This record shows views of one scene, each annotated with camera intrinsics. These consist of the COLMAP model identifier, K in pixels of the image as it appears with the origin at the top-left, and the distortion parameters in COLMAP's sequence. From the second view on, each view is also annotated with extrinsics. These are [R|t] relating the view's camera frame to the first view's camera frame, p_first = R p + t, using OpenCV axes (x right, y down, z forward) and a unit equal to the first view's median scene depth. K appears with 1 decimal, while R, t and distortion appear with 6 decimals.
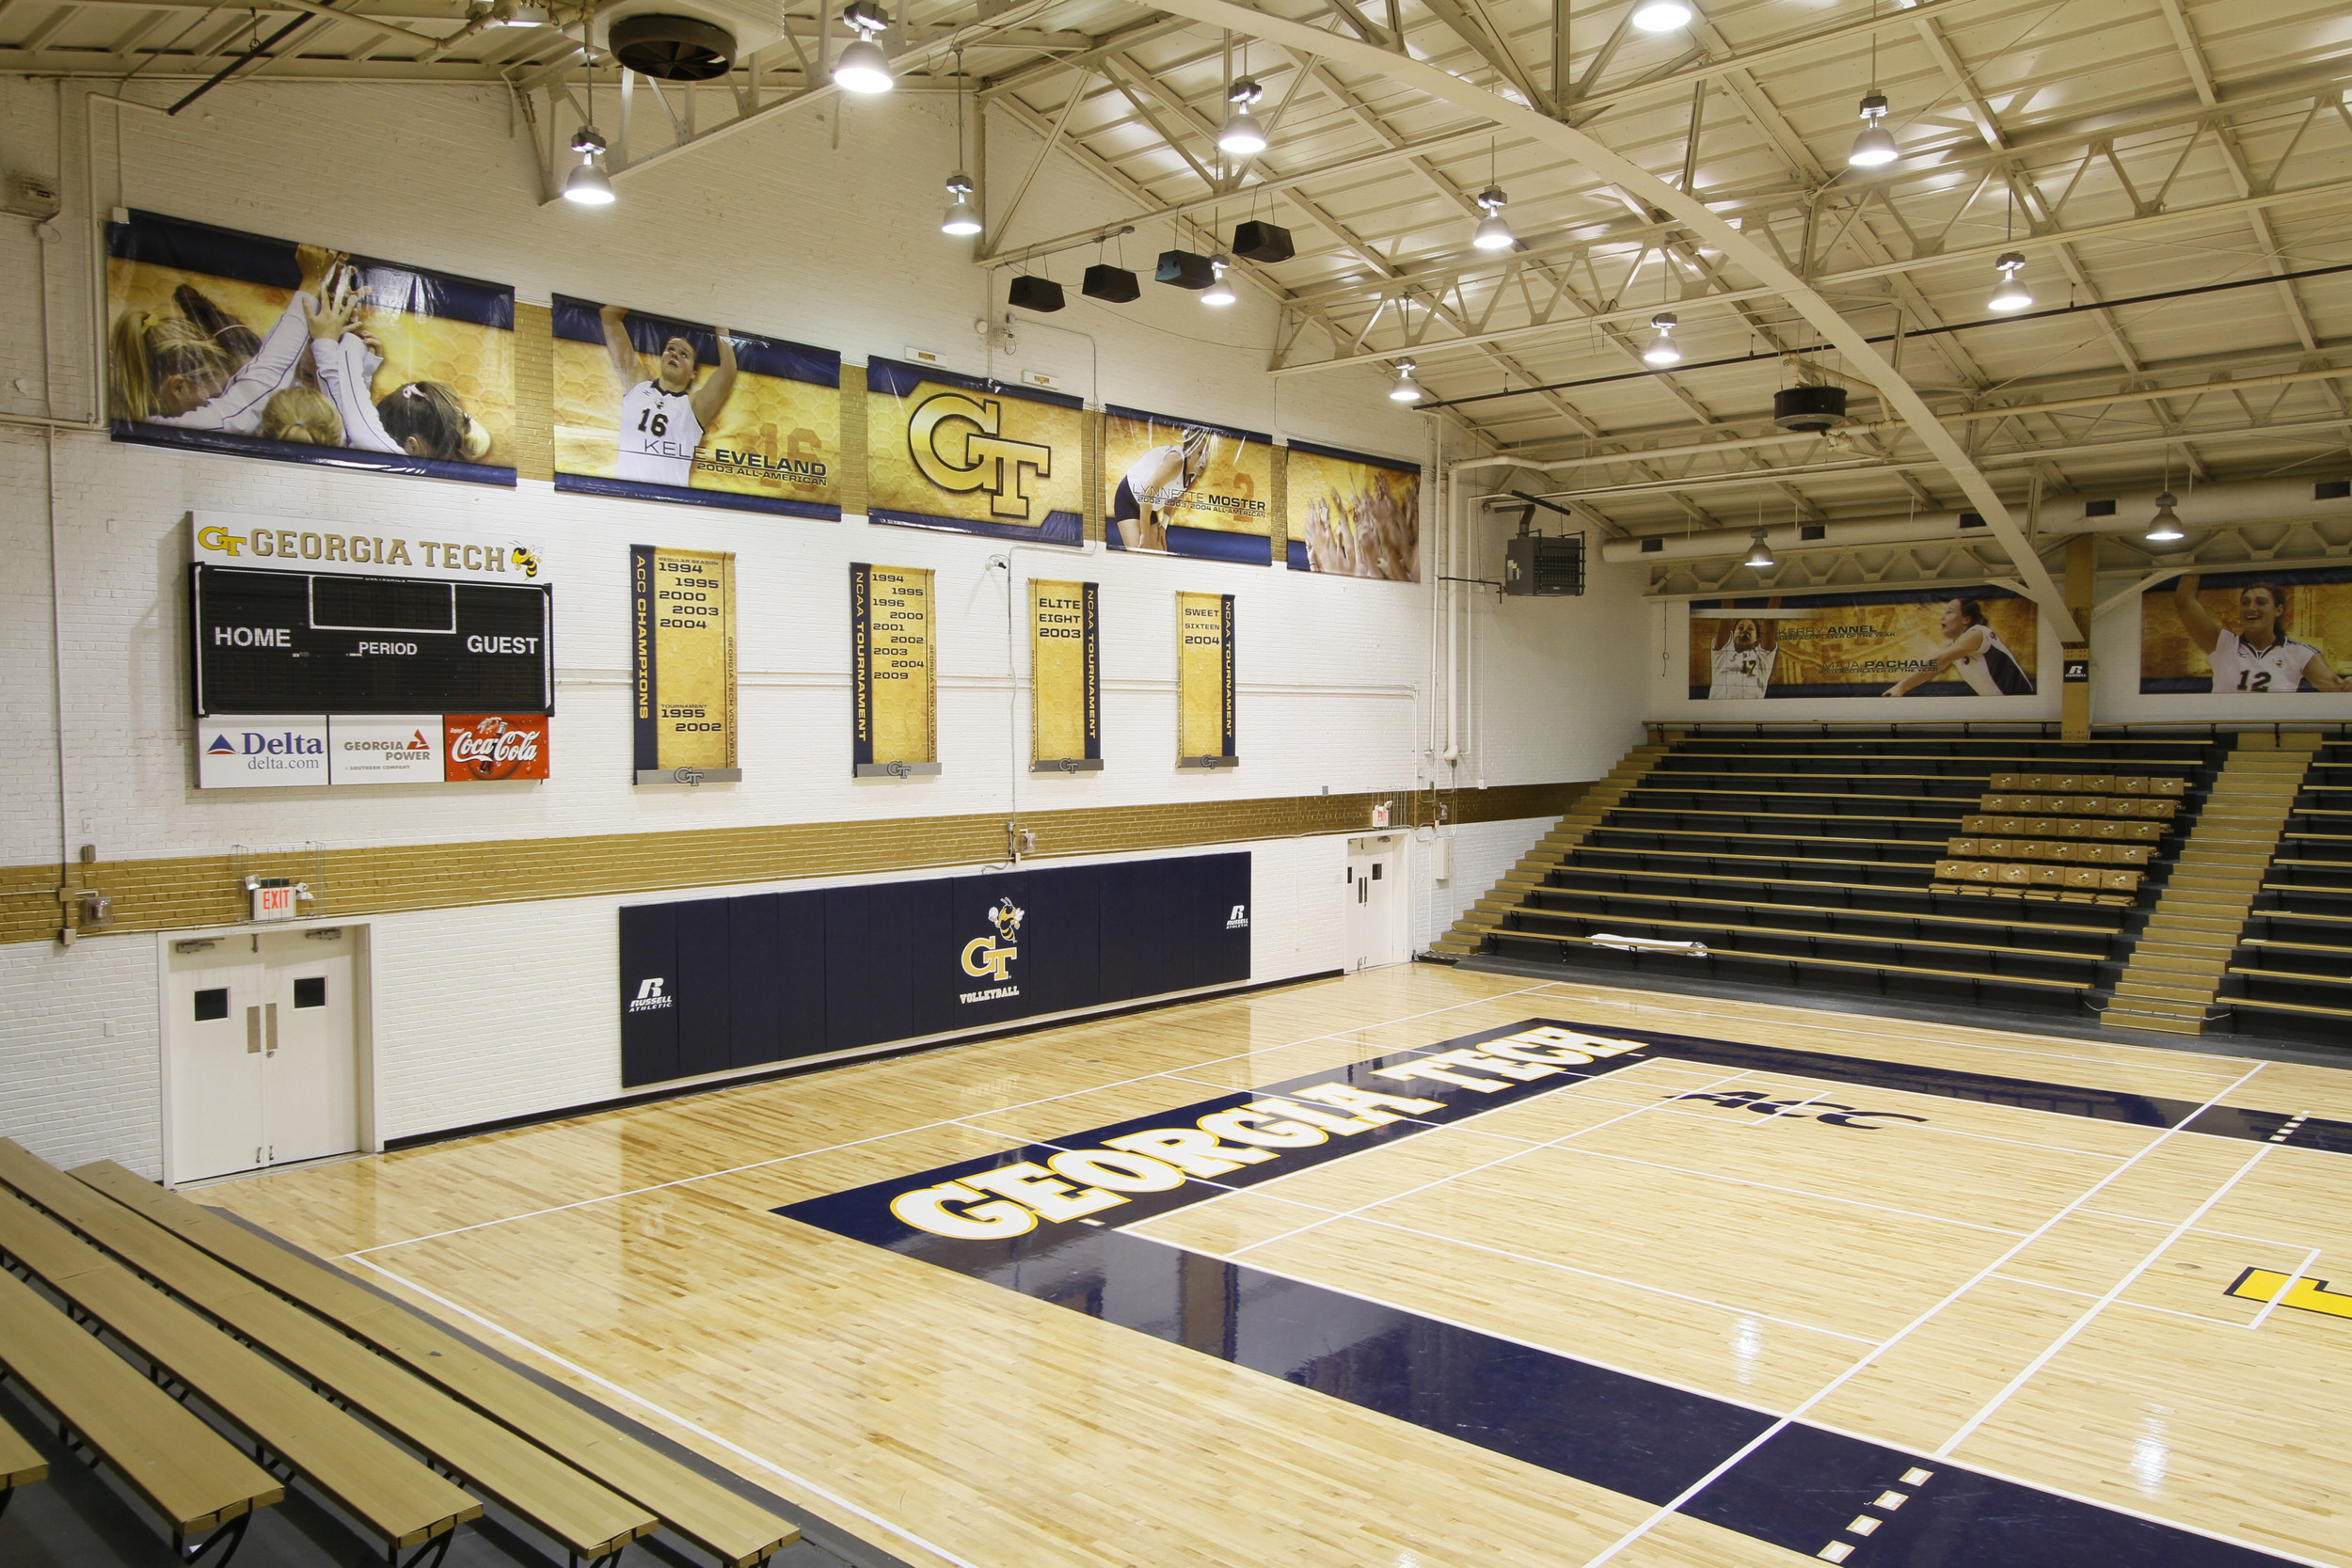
lens RADIAL K [[1699.6, 0, 1170.0], [0, 1699.6, 785.7], [0, 0, 1]] dist [-0.009993, 0.026791]
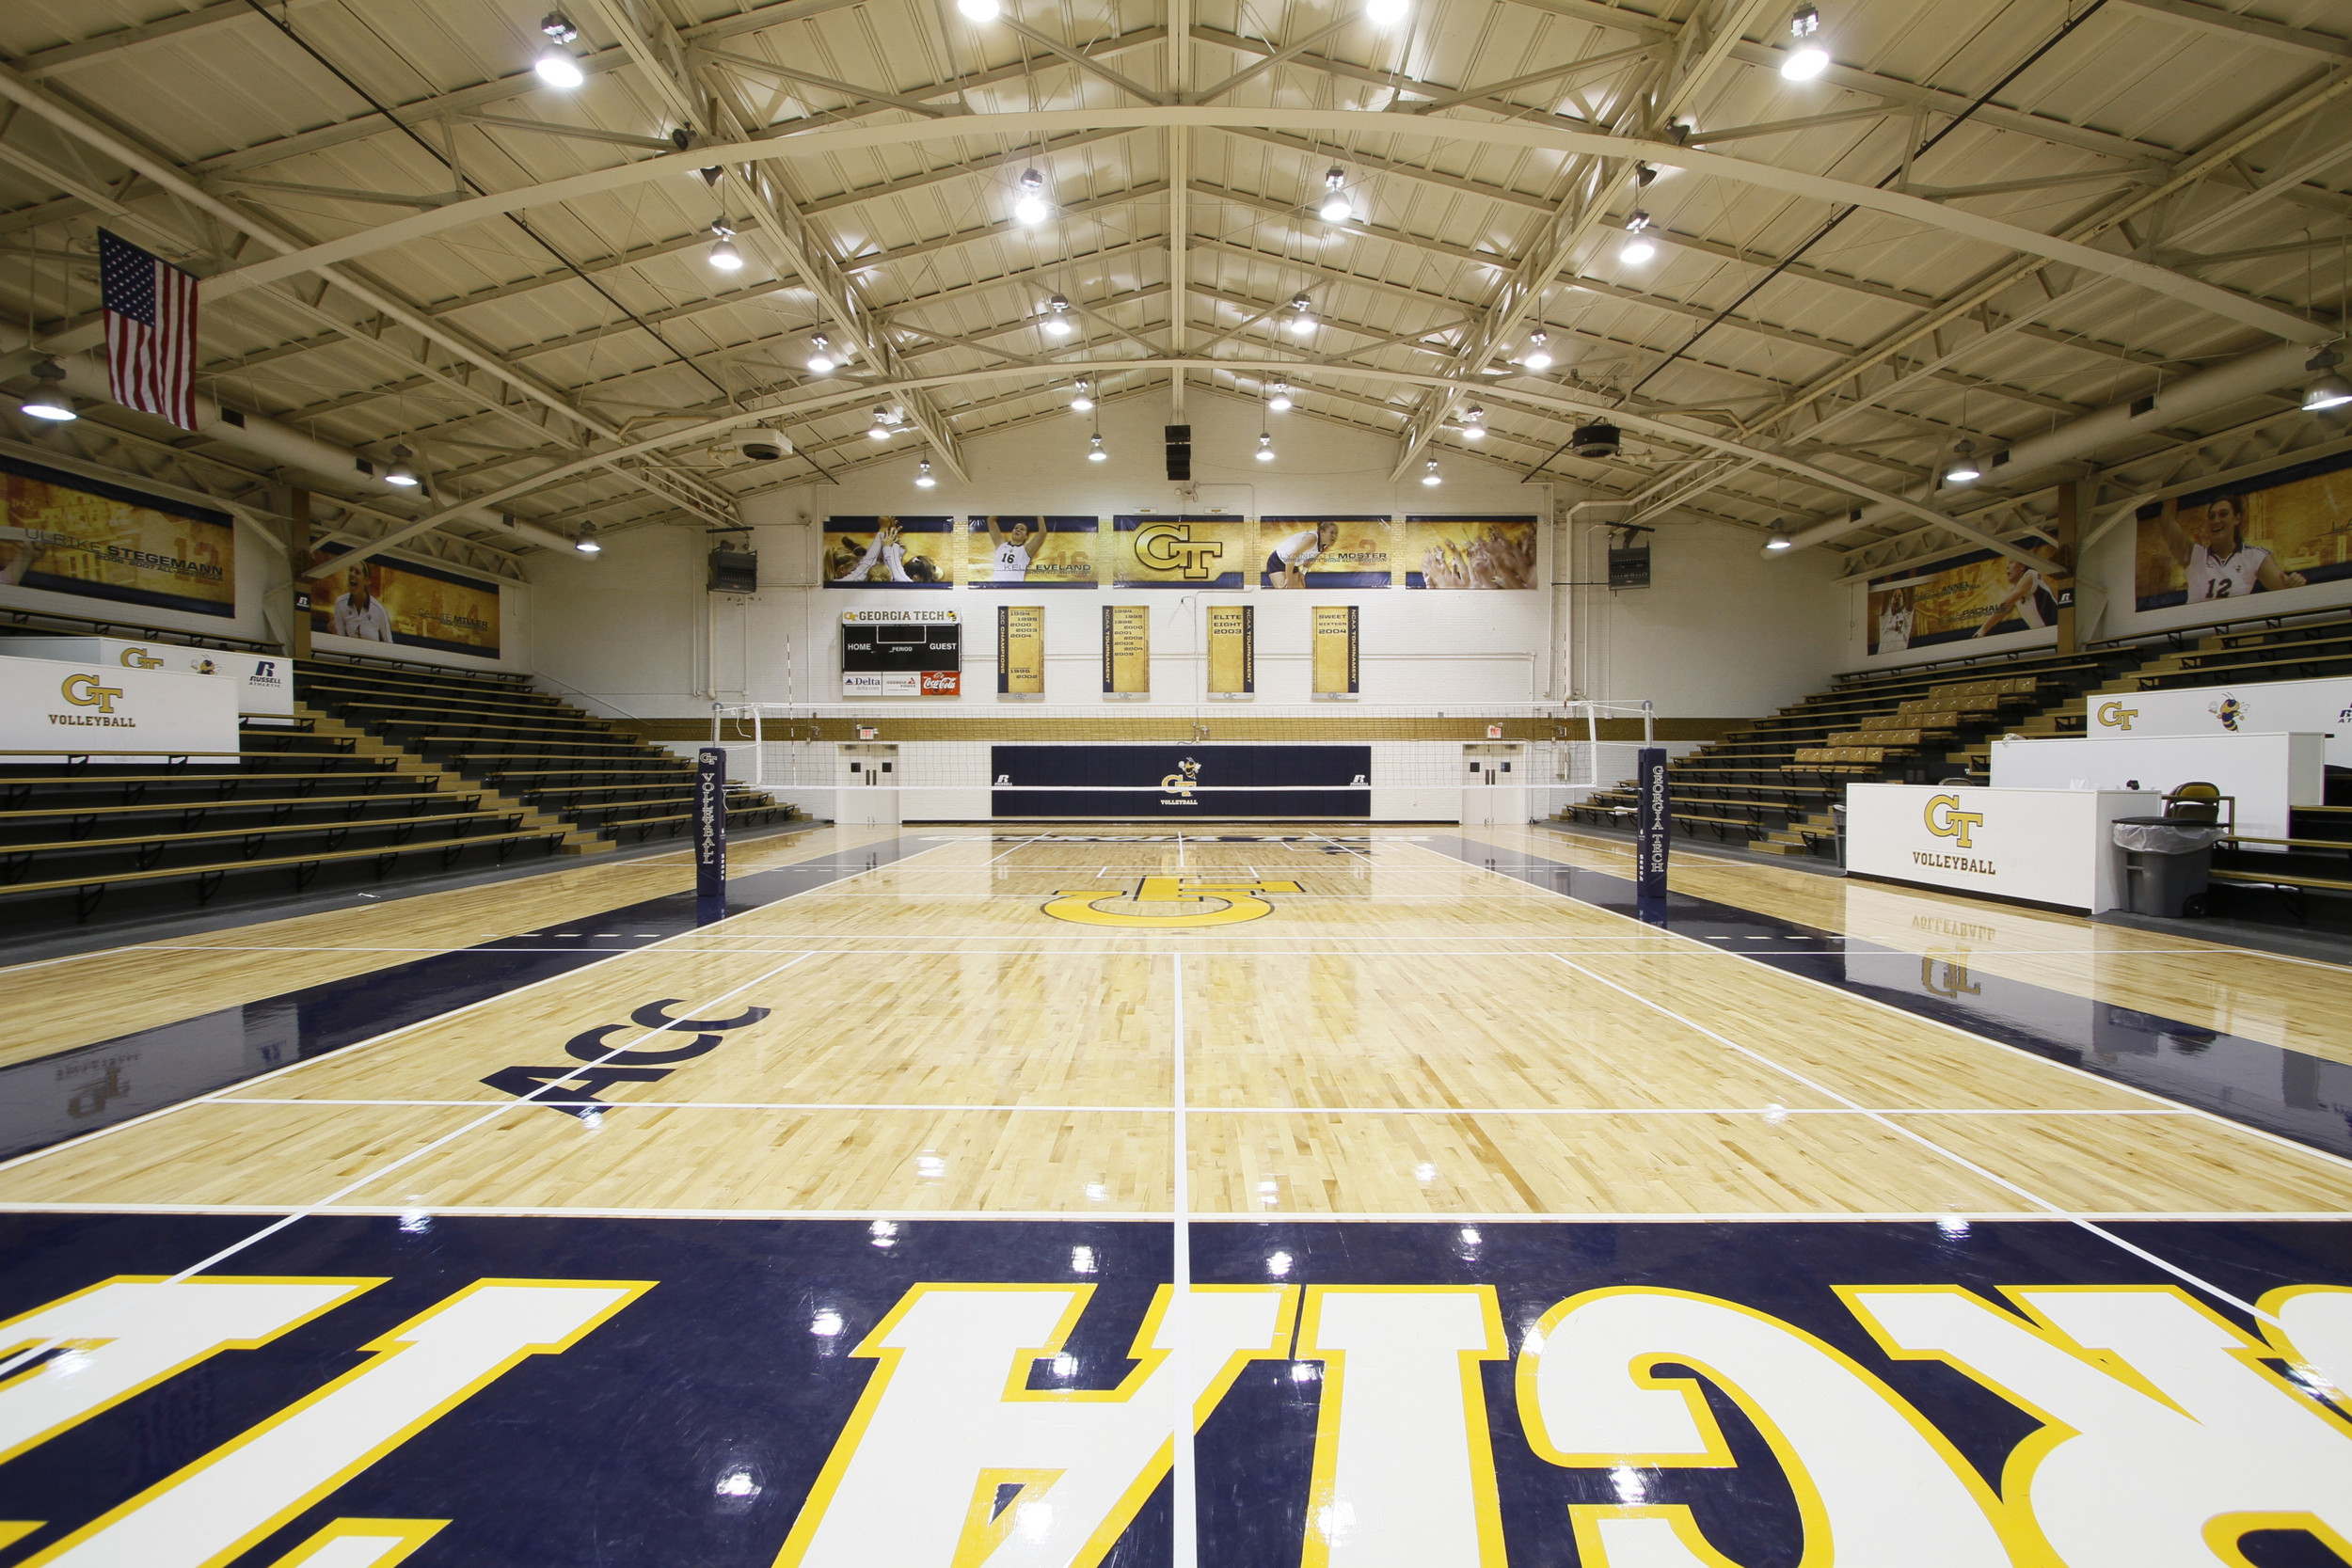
lens RADIAL K [[1083.1, 0, 1172.0], [0, 1083.1, 786.7], [0, 0, 1]] dist [-0.013556, 0.001197]
pose [[0.668221, 0.015944, -0.743792, 0.904672], [-0.028740, 0.999577, -0.004393, 0.110001], [0.743407, 0.024312, 0.668397, 0.081671]]
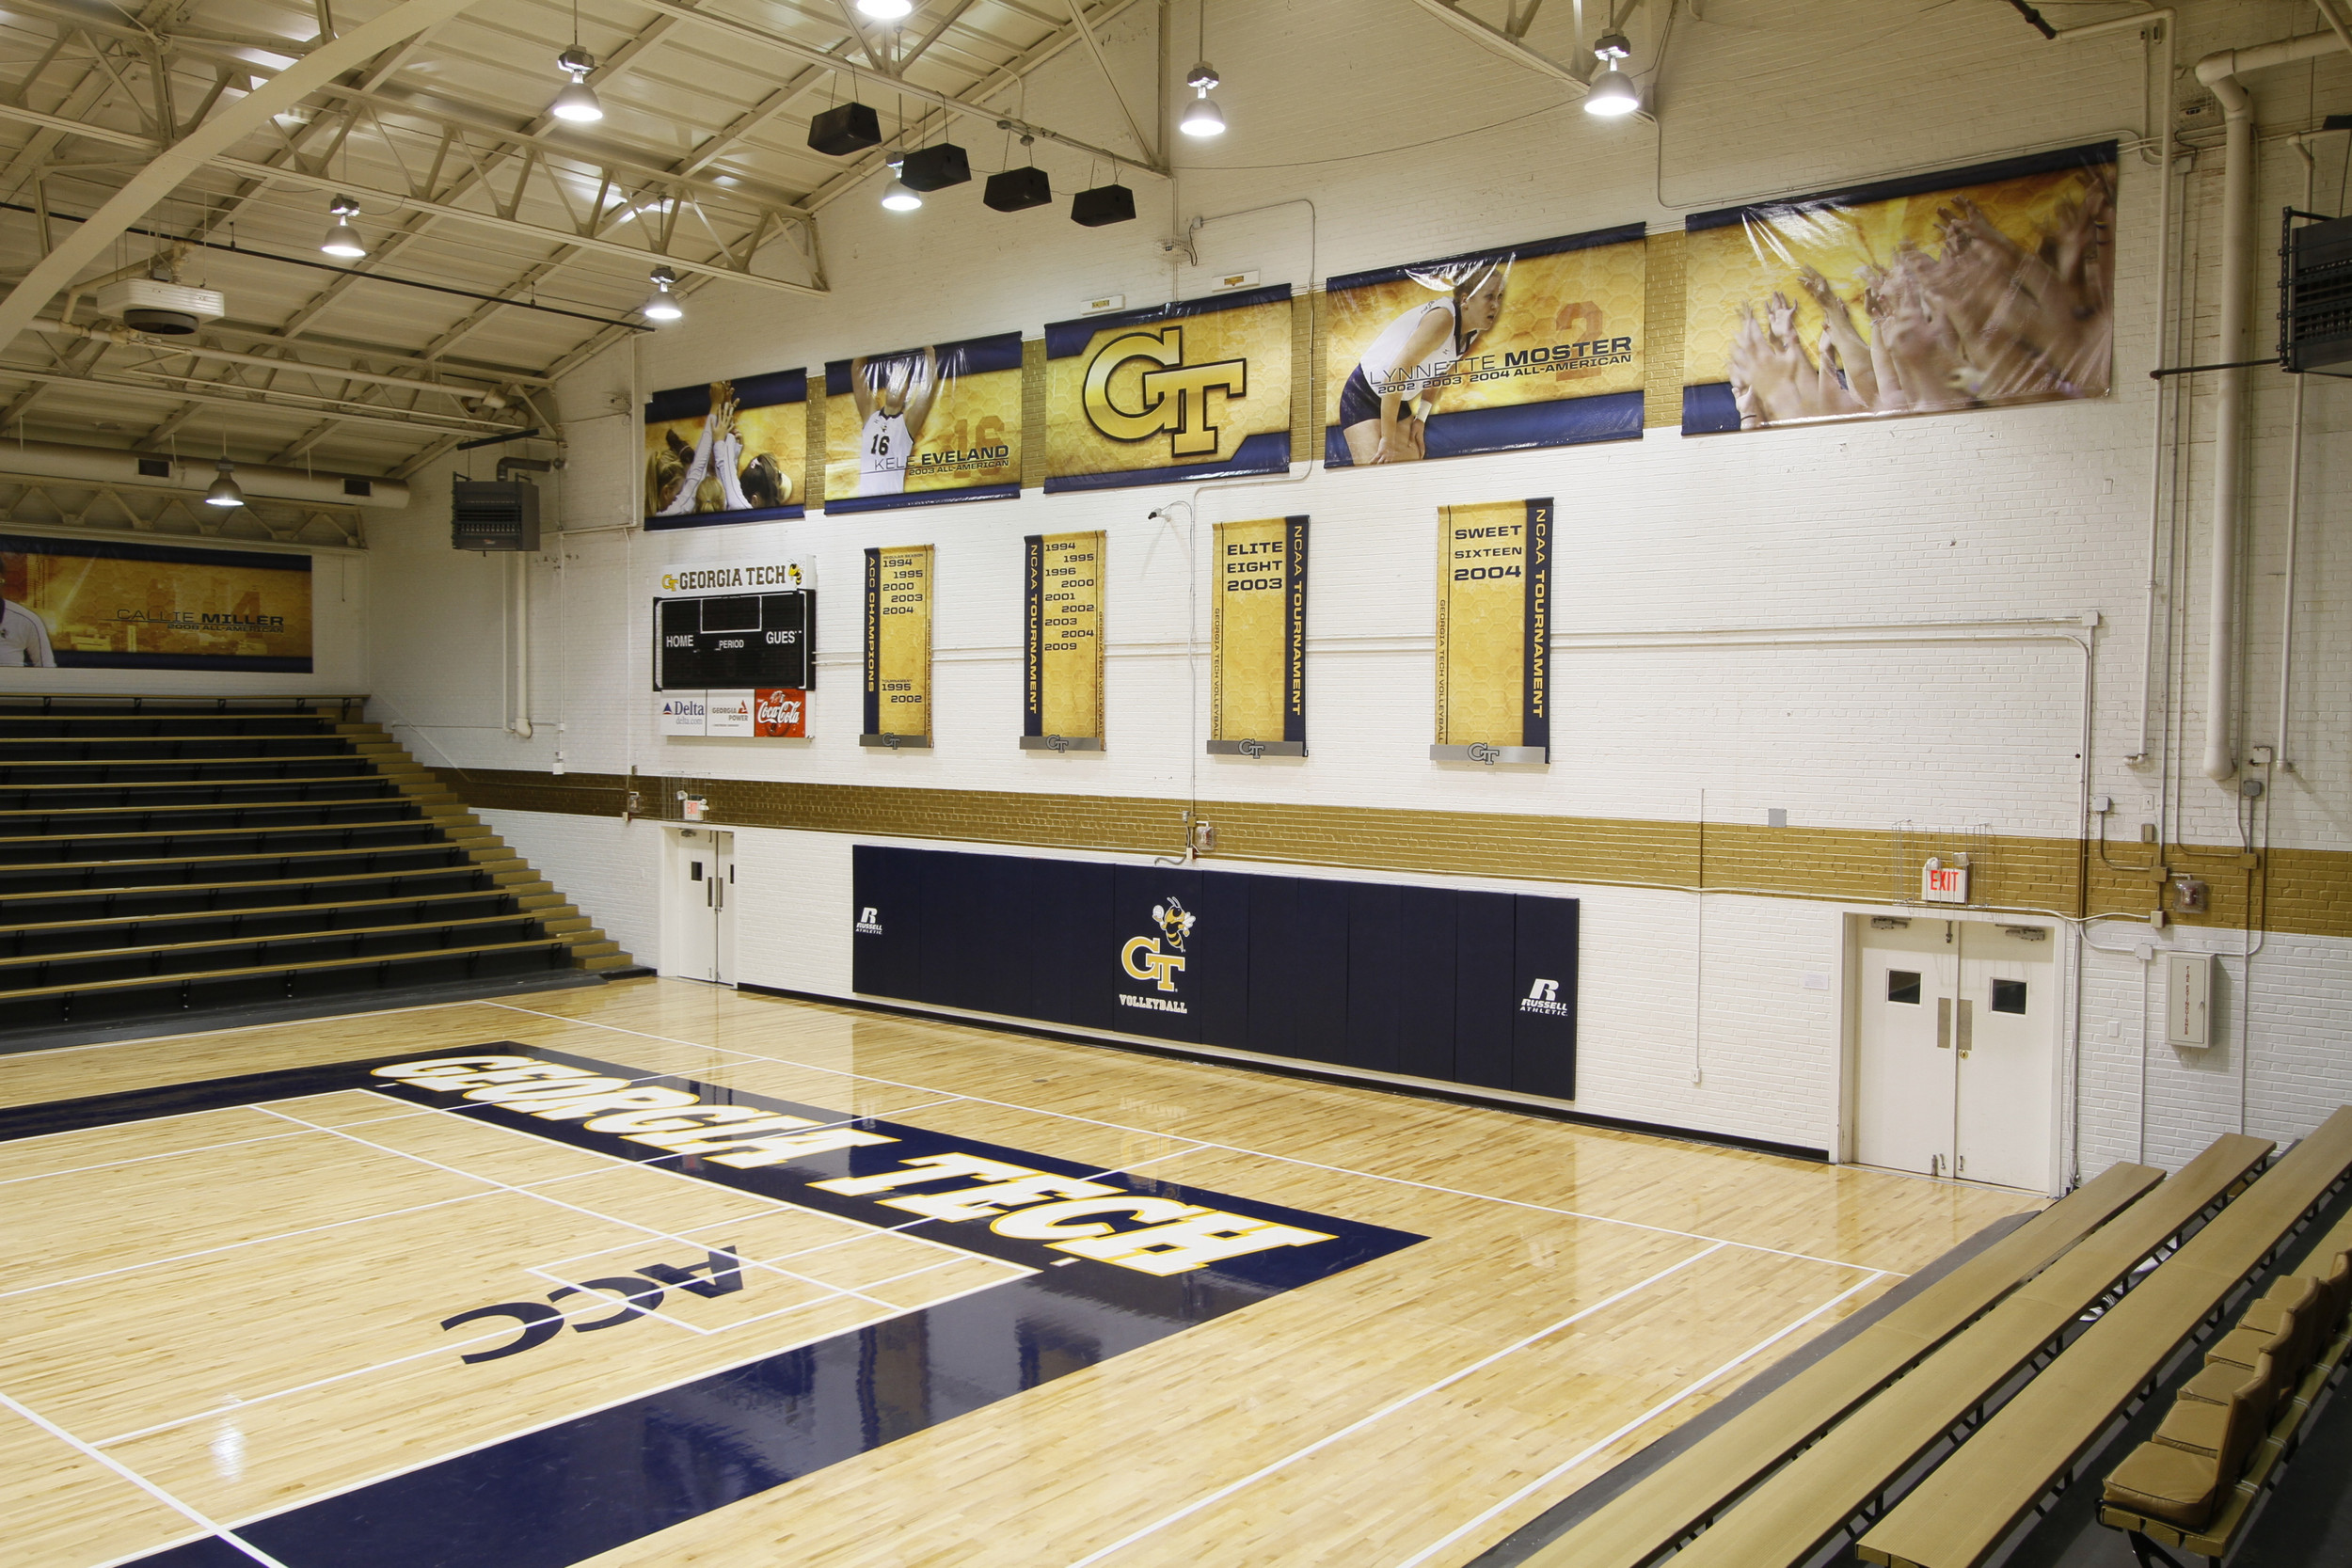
lens RADIAL K [[1912.4, 0, 1149.3], [0, 1912.4, 782.0], [0, 0, 1]] dist [-0.011223, 0.059530]
pose [[0.036444, 0.035224, -0.998715, 0.883058], [-0.046258, 0.998367, 0.033524, -0.025059], [0.998265, 0.044977, 0.038014, 0.957993]]
